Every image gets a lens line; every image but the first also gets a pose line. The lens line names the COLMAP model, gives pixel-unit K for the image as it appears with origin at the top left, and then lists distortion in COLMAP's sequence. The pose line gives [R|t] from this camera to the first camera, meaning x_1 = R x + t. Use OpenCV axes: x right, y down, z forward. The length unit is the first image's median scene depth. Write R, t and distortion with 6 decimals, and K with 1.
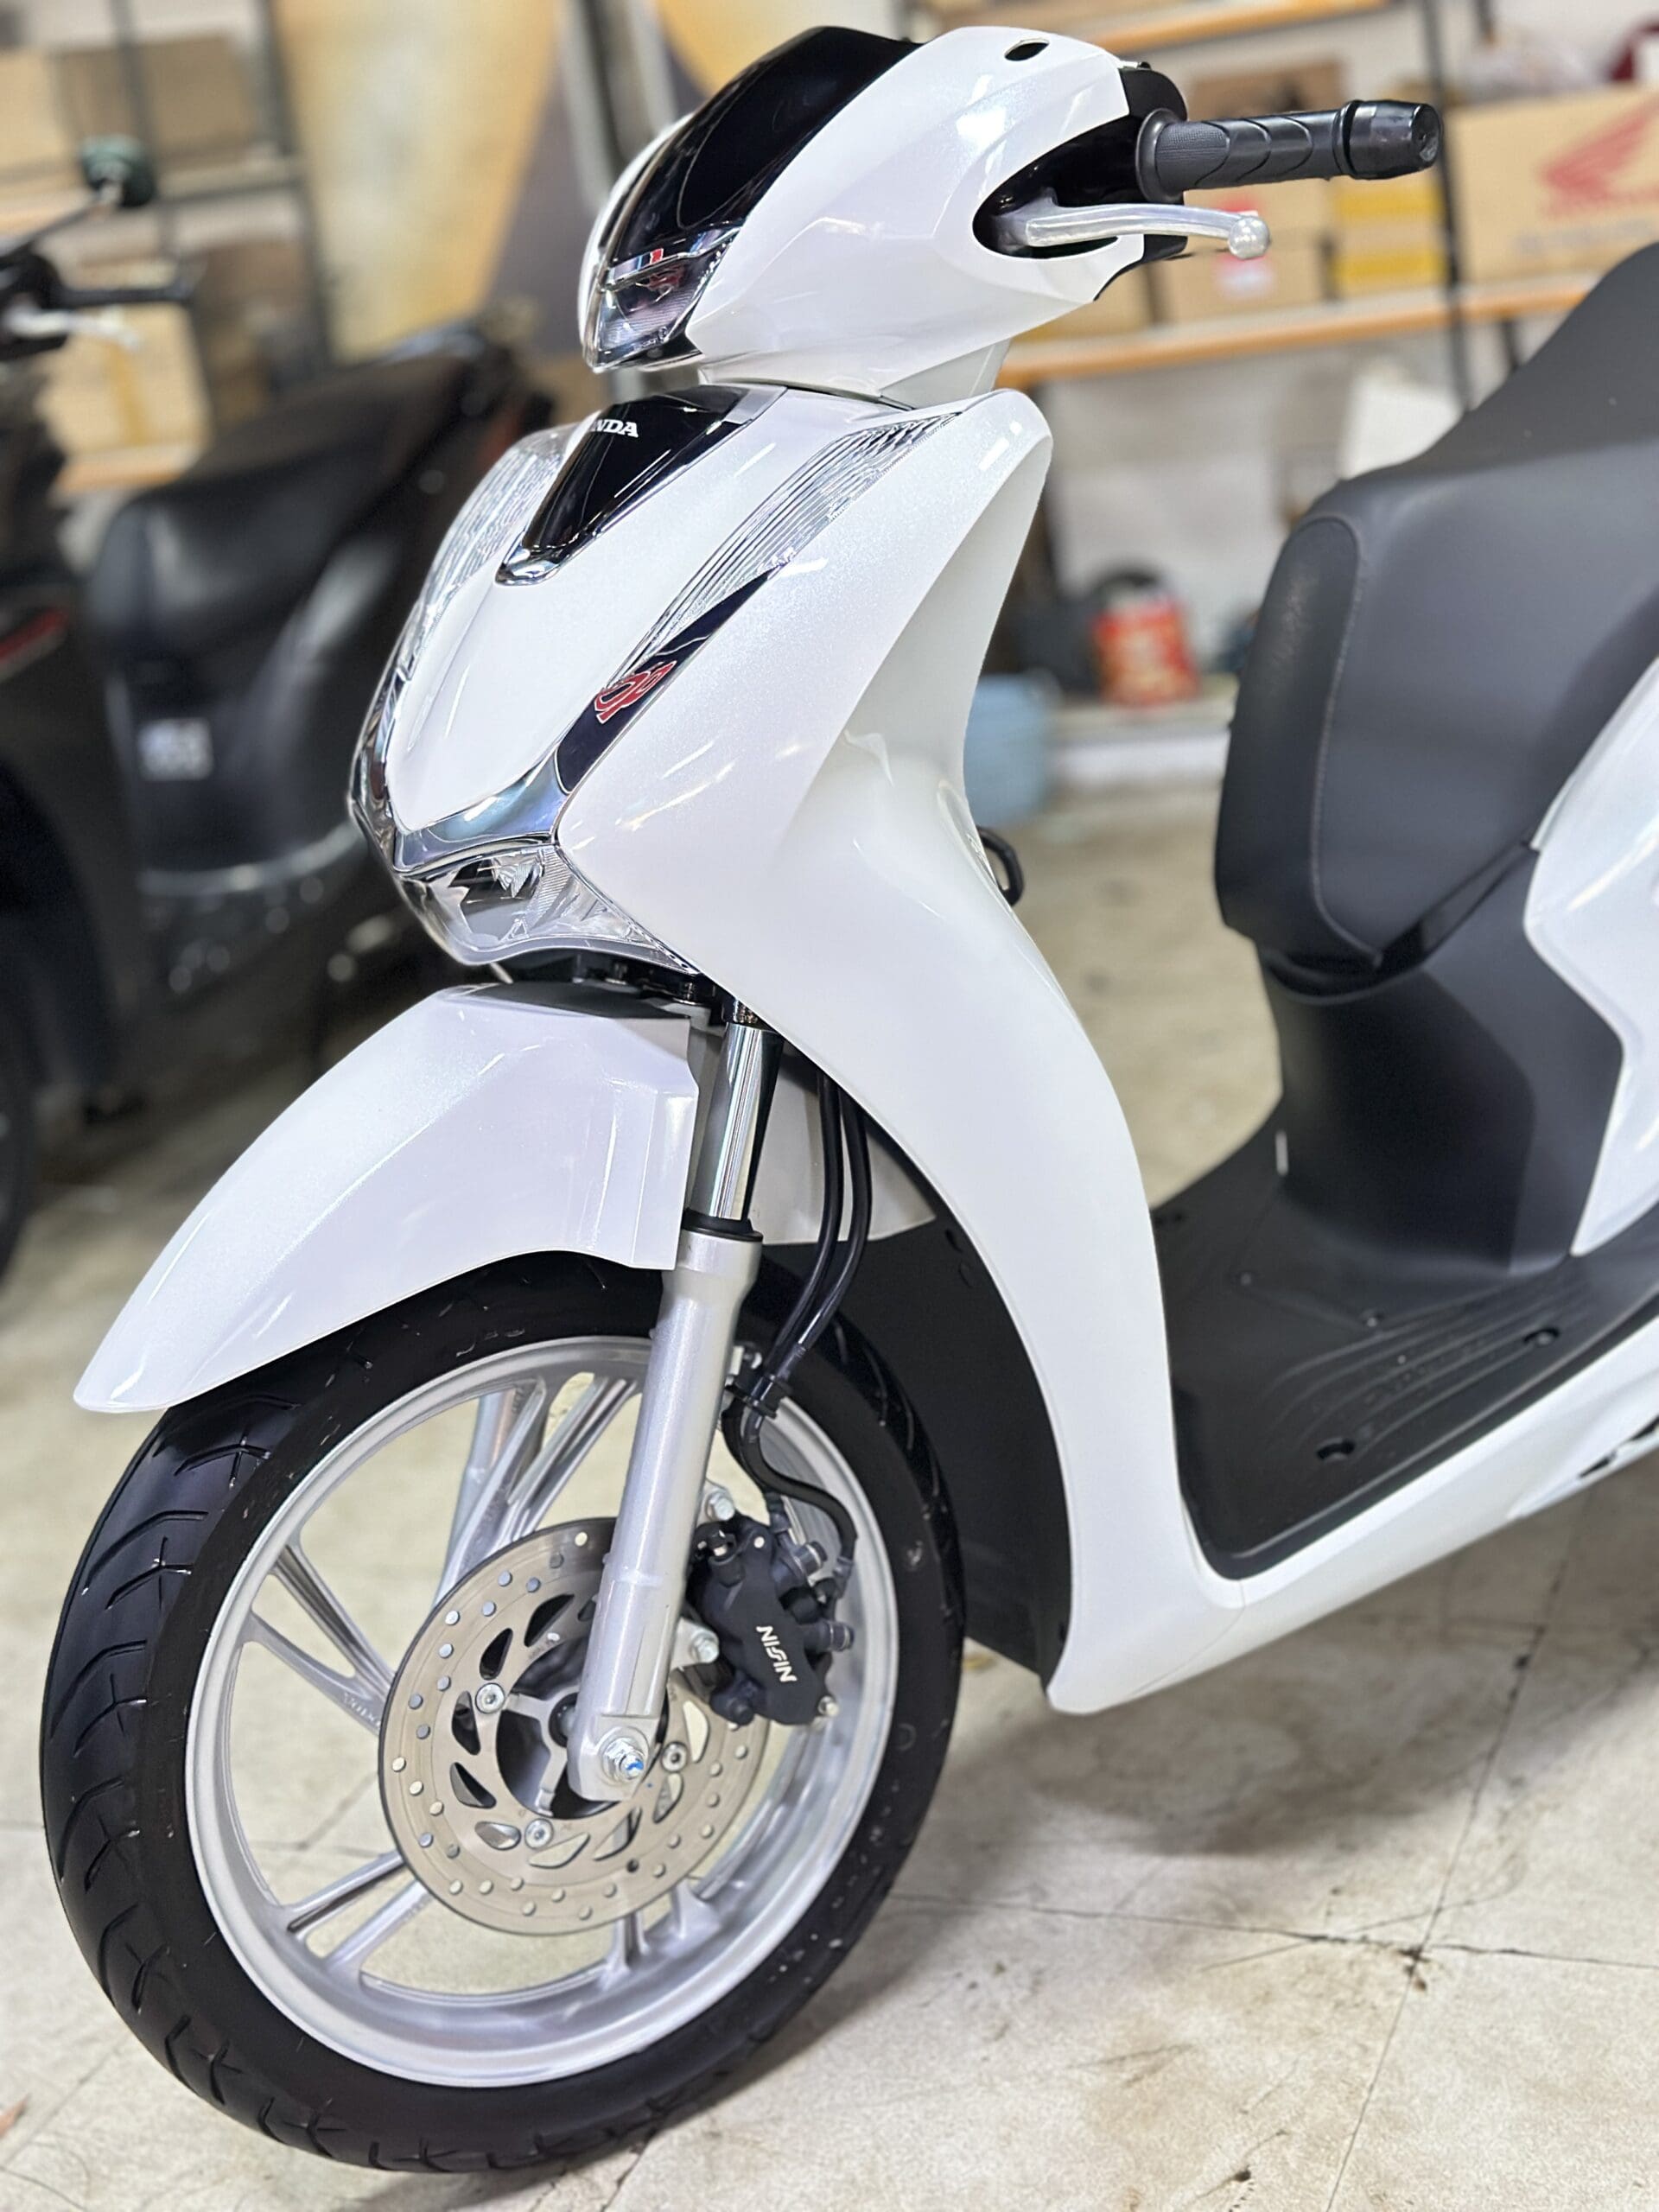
lens RADIAL K [[3087.4, 0, 829.5], [0, 3087.4, 1106.0], [0, 0, 1]] dist [0.139824, -0.030457]
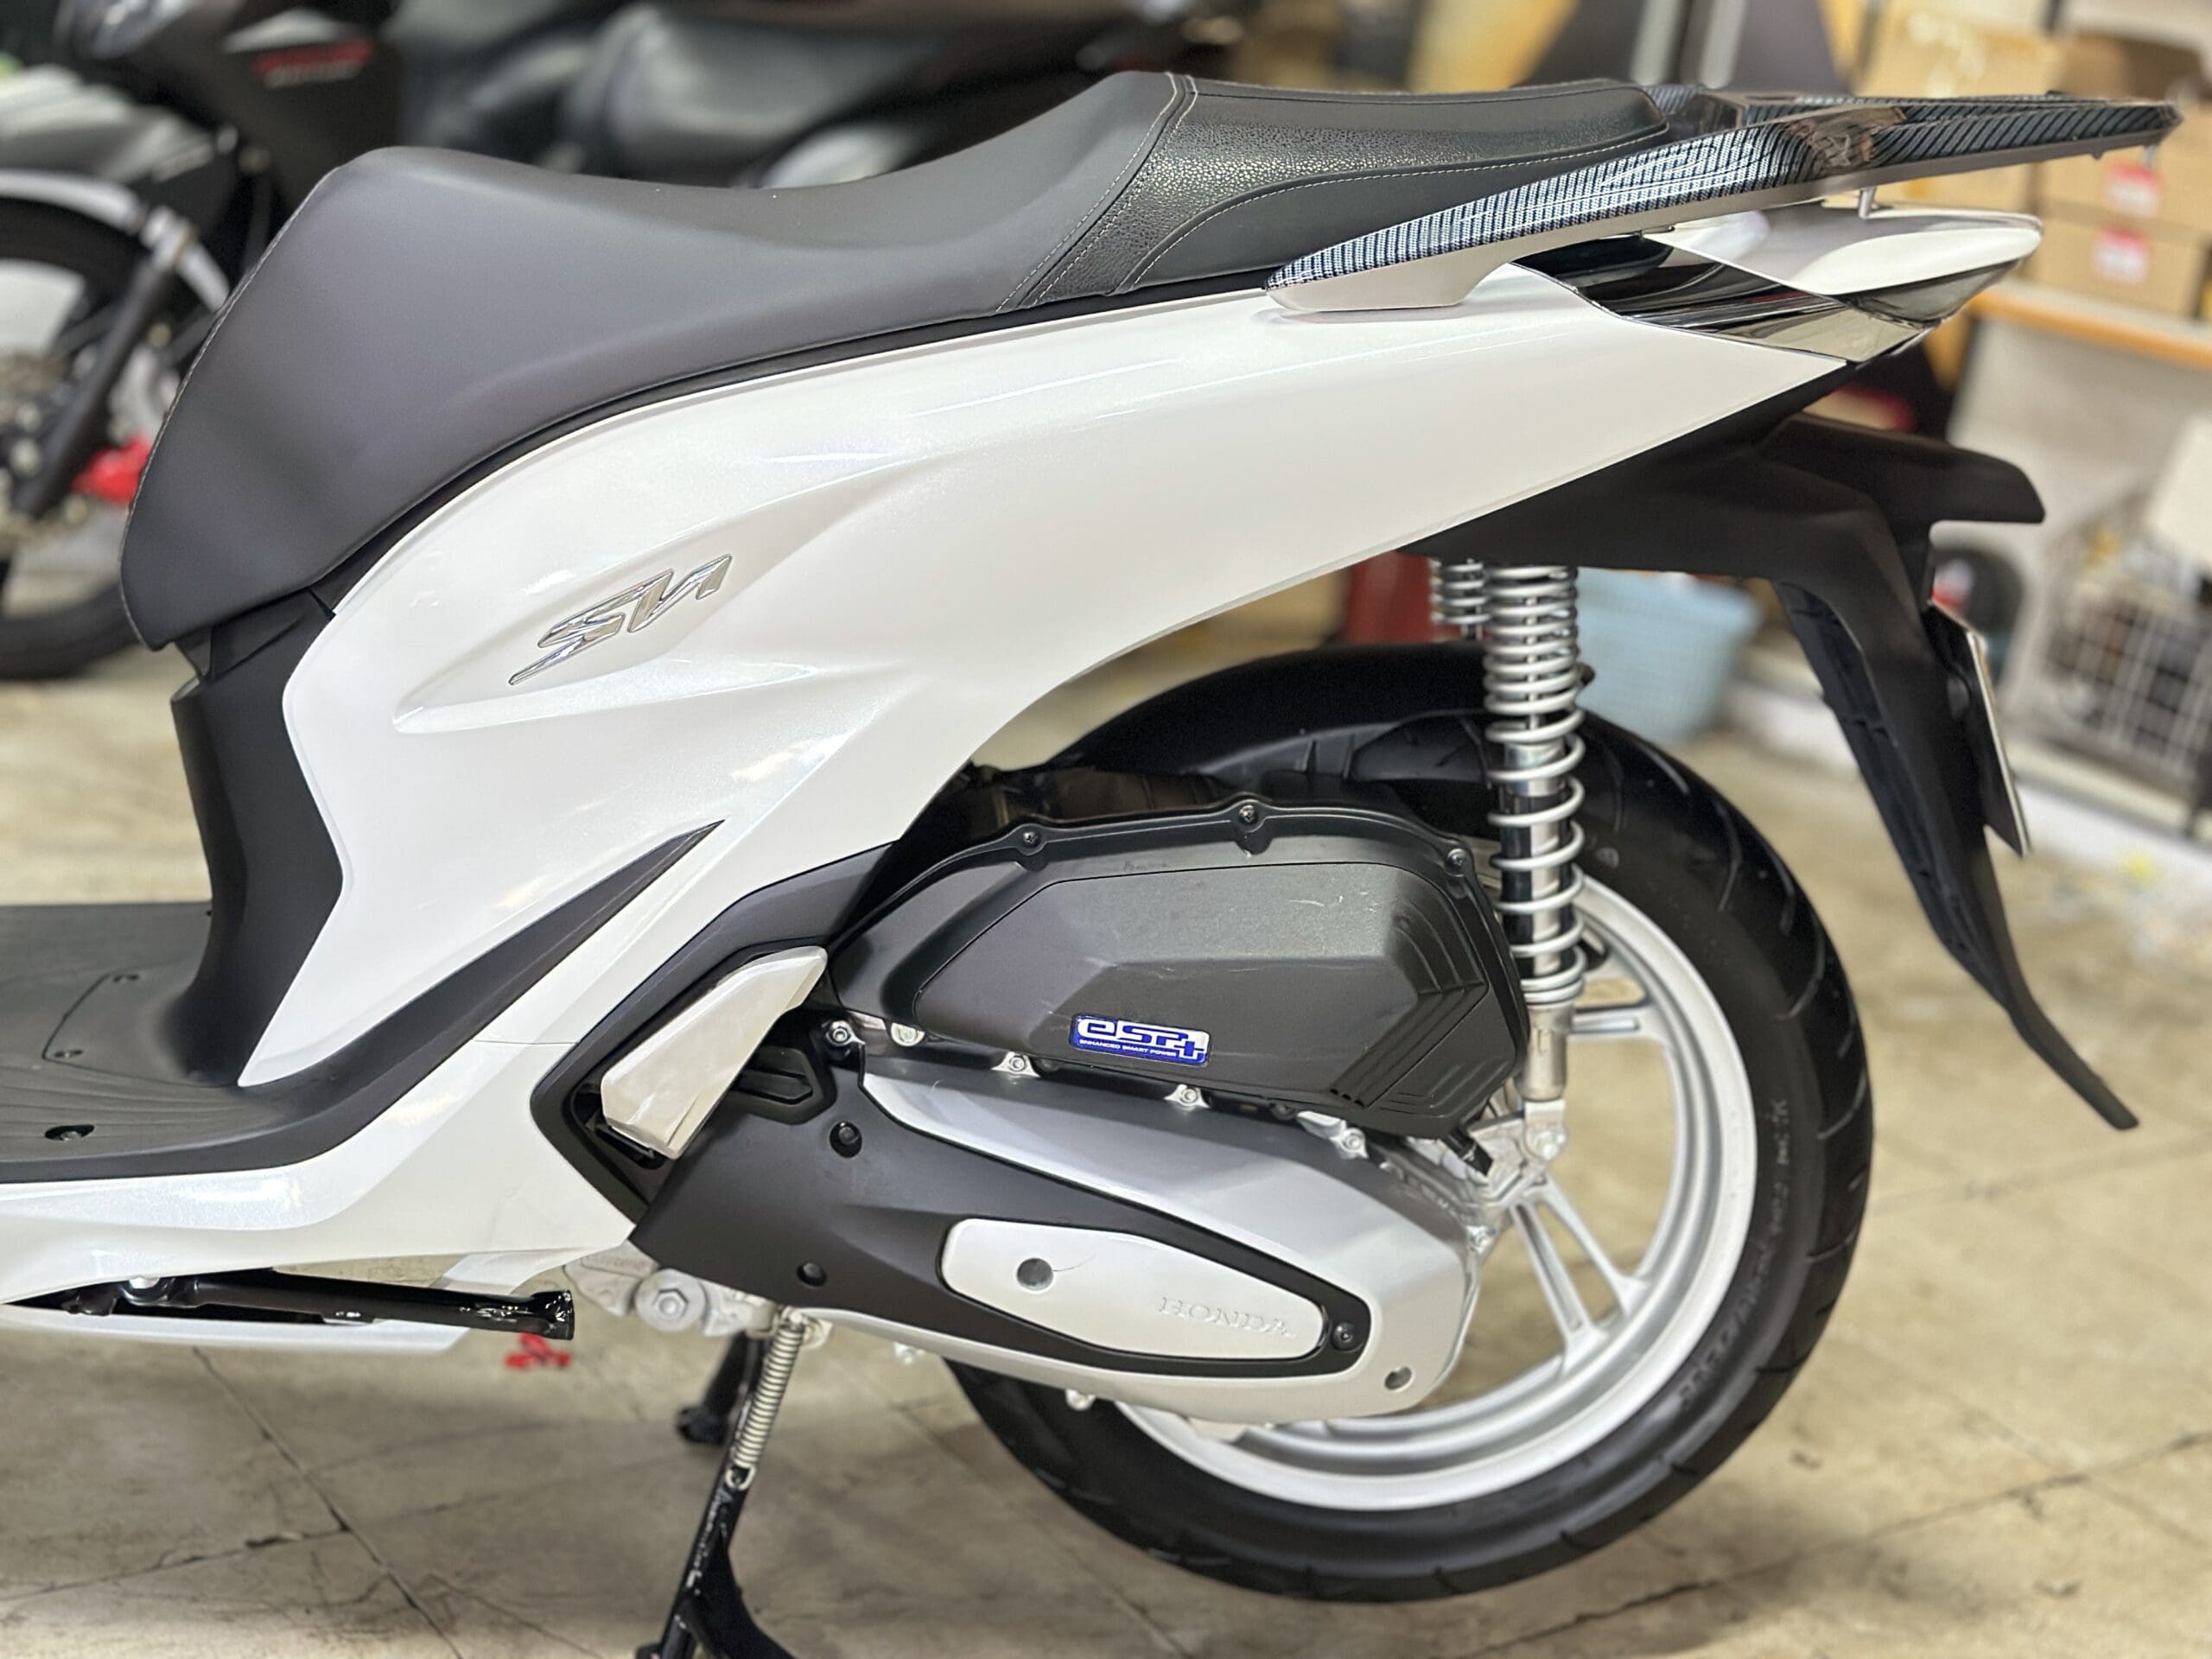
lens RADIAL K [[3087.4, 0, 1145.5], [0, 3087.4, 821.5], [0, 0, 1]] dist [0.139824, -0.030457]
pose [[0.817481, 0.417629, -0.396624, 0.862329], [-0.424196, 0.902387, 0.075866, -0.213934], [0.389592, 0.106228, 0.914841, 0.360321]]
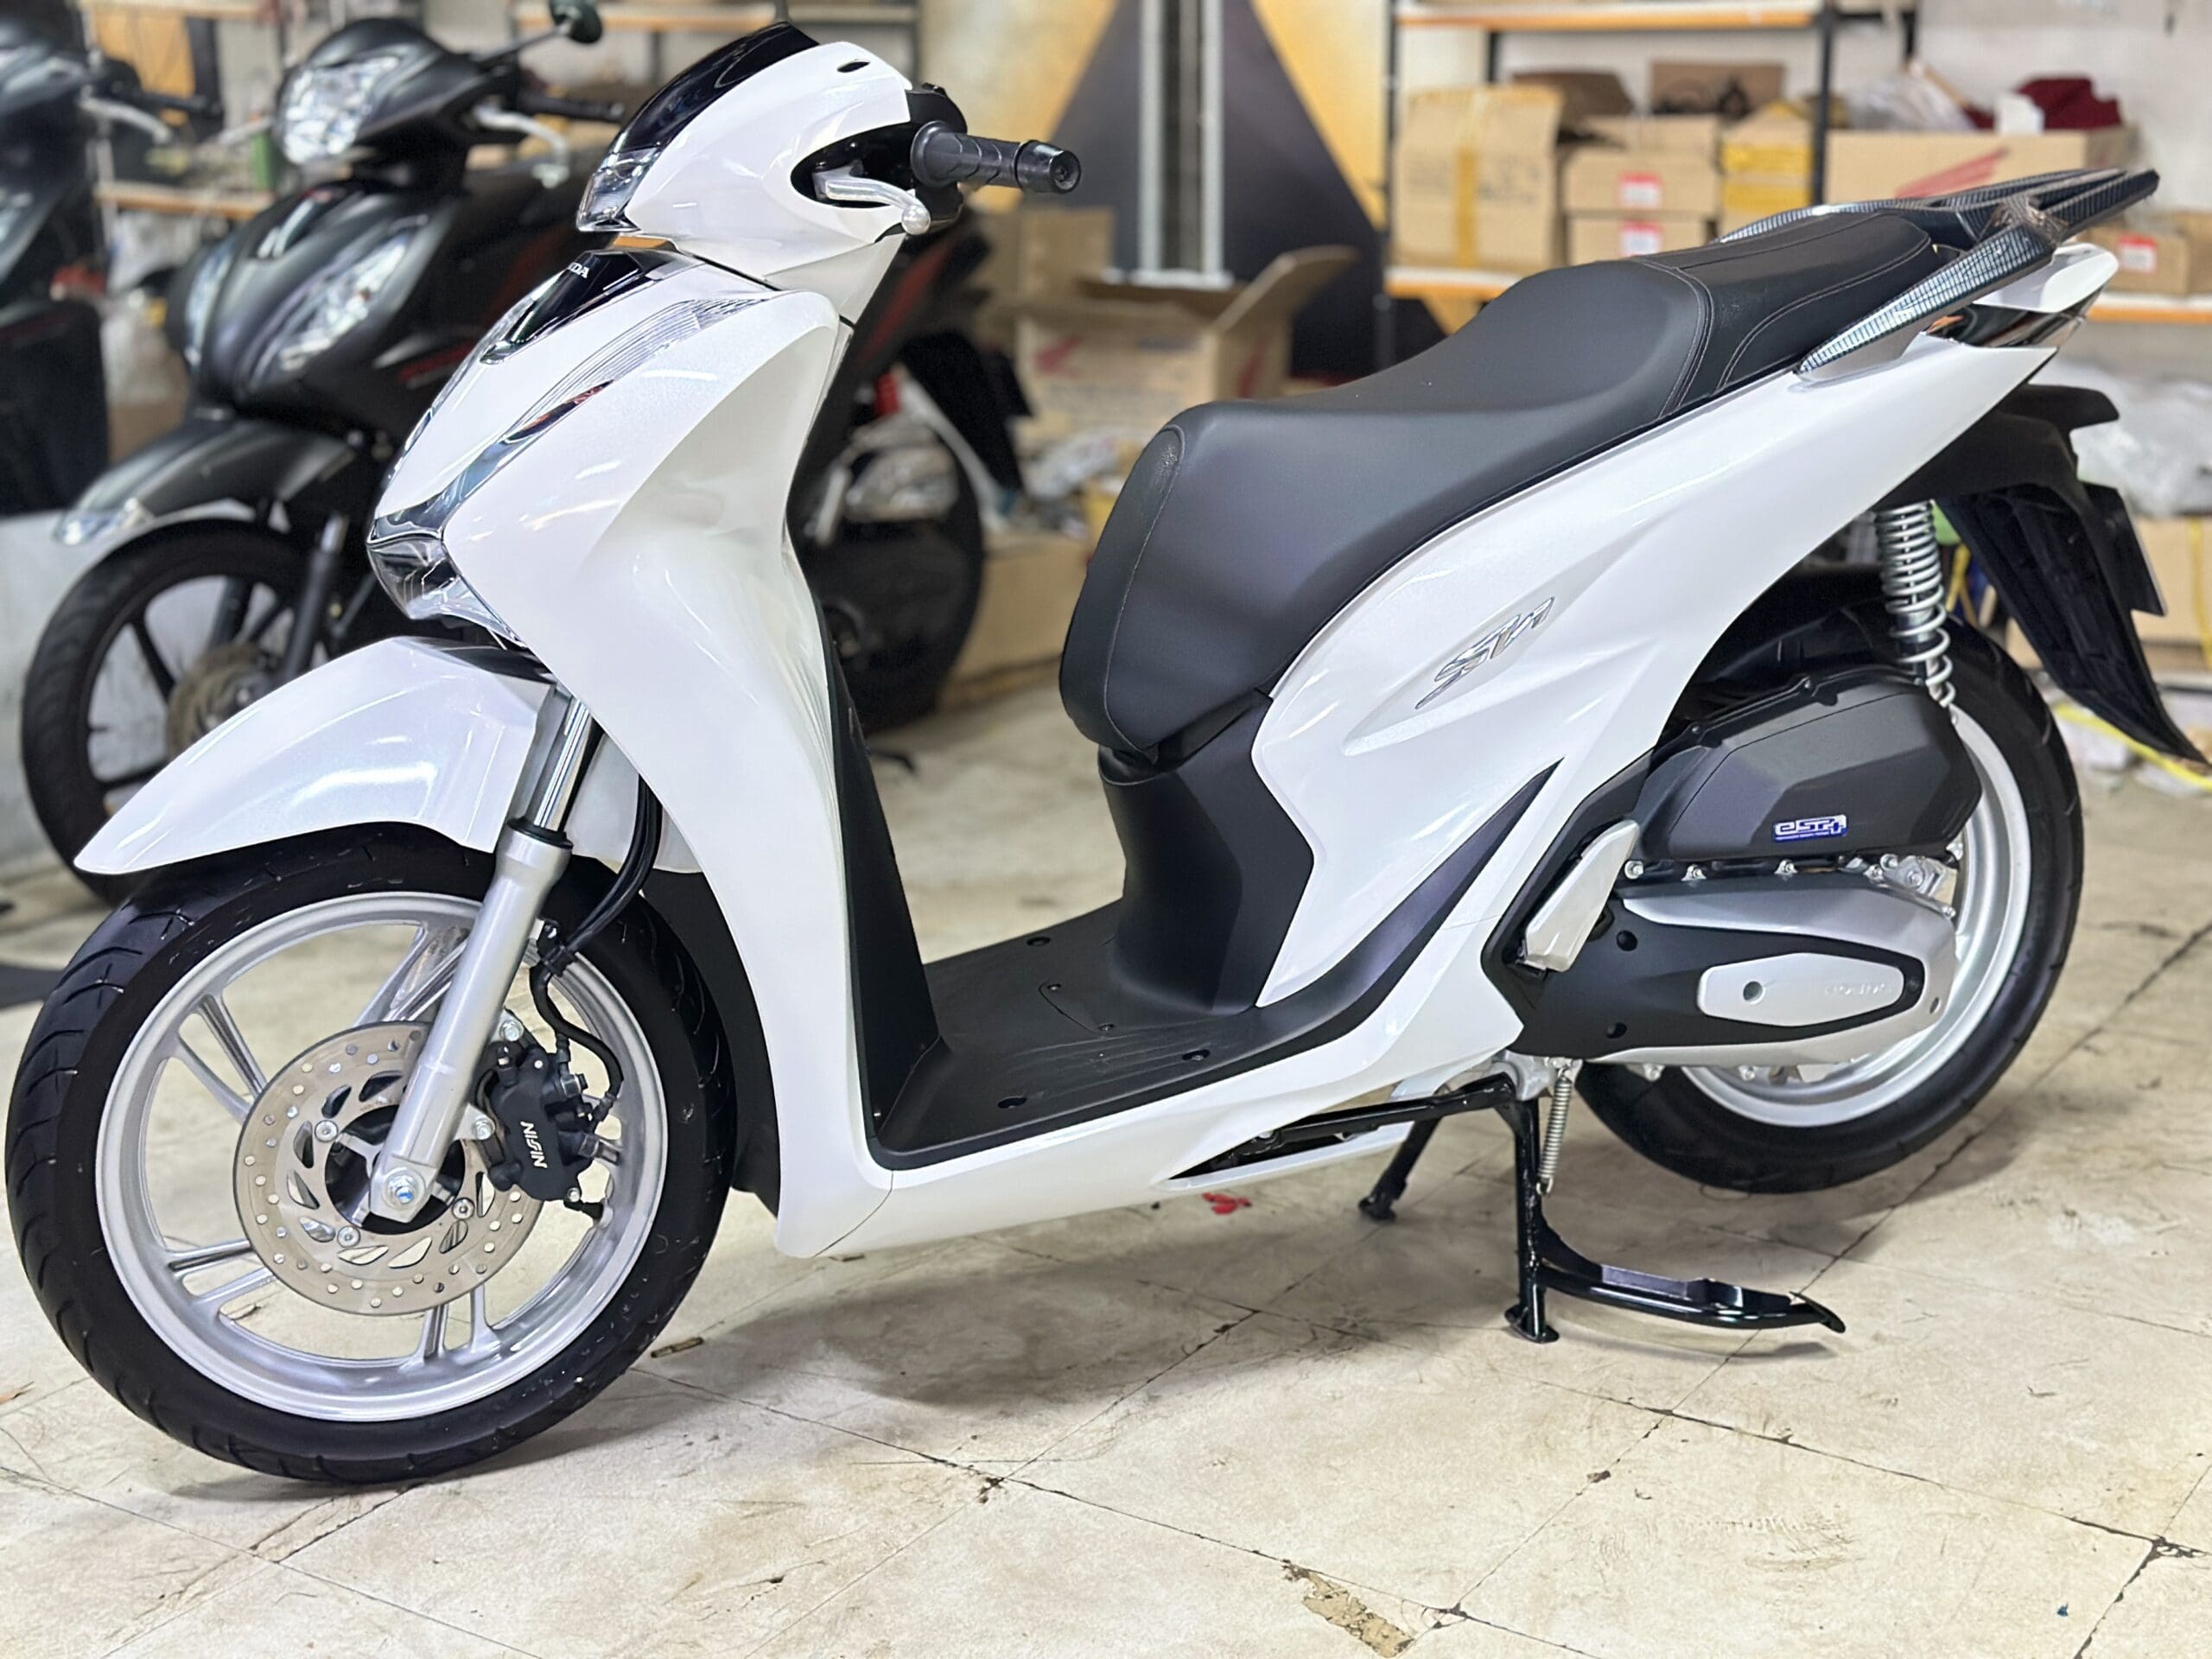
lens RADIAL K [[3087.4, 0, 1145.5], [0, 3087.4, 821.5], [0, 0, 1]] dist [0.139824, -0.030457]
pose [[0.972094, 0.191695, -0.135228, 0.411036], [-0.196728, 0.980145, -0.024769, 0.014489], [0.127795, 0.050681, 0.990505, -0.357931]]
